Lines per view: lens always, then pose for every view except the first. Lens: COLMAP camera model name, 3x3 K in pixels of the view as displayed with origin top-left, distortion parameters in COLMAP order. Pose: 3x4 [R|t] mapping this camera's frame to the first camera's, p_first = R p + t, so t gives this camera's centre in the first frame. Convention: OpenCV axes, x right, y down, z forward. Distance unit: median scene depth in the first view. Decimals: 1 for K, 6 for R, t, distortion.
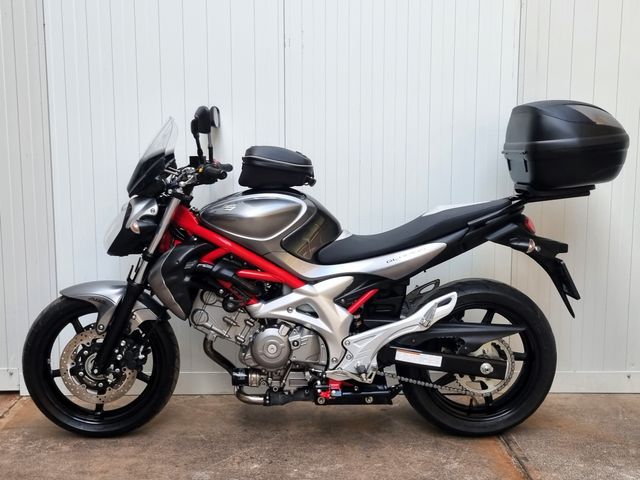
lens RADIAL K [[798.1, 0, 296.6], [0, 798.1, 239.7], [0, 0, 1]] dist [0.041700, 0.000000]
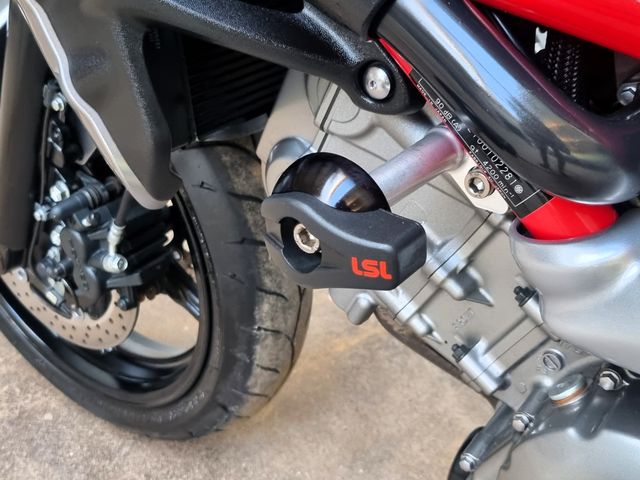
lens RADIAL K [[790.6, 0, 317.7], [0, 790.6, 237.9], [0, 0, 1]] dist [0.003738, 0.000000]
pose [[0.773186, 0.326265, -0.543815, -0.014652], [-0.068659, 0.895535, 0.439662, 0.027197], [0.630452, -0.302603, 0.714816, 0.868331]]
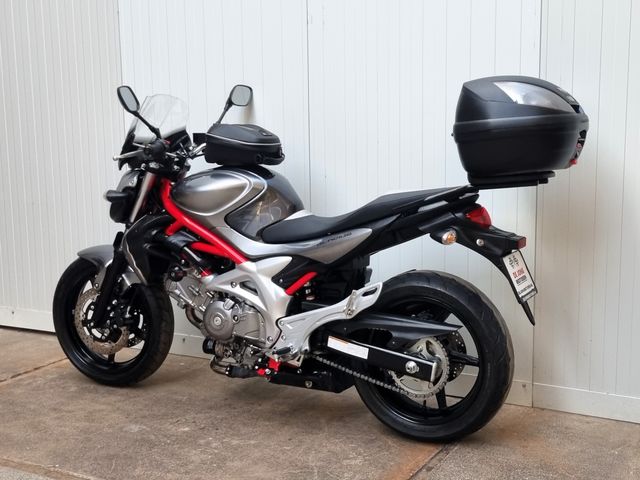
lens RADIAL K [[847.3, 0, 368.7], [0, 847.3, 248.0], [0, 0, 1]] dist [0.047541, 0.000000]
pose [[0.894011, 0.068900, -0.442715, 0.611811], [-0.058980, 0.997604, 0.036154, -0.008518], [0.444146, -0.006210, 0.895933, 0.102325]]
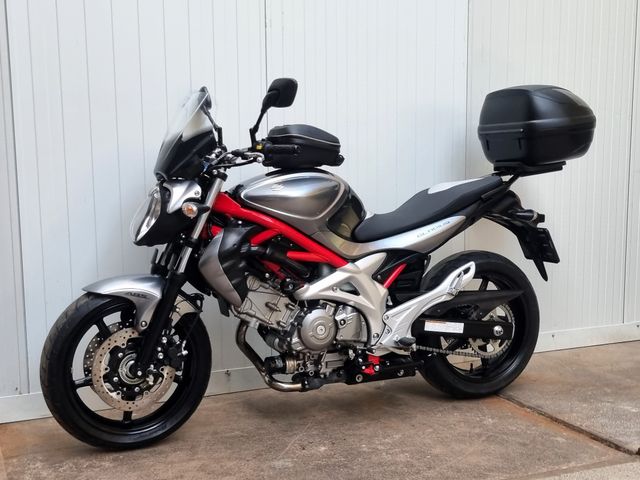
lens RADIAL K [[847.3, 0, 317.9], [0, 847.3, 255.8], [0, 0, 1]] dist [0.047541, 0.000000]
pose [[0.915588, -0.056465, 0.398134, -0.436775], [0.059948, 0.998195, 0.003707, 0.040377], [-0.397624, 0.020473, 0.917320, 0.038708]]
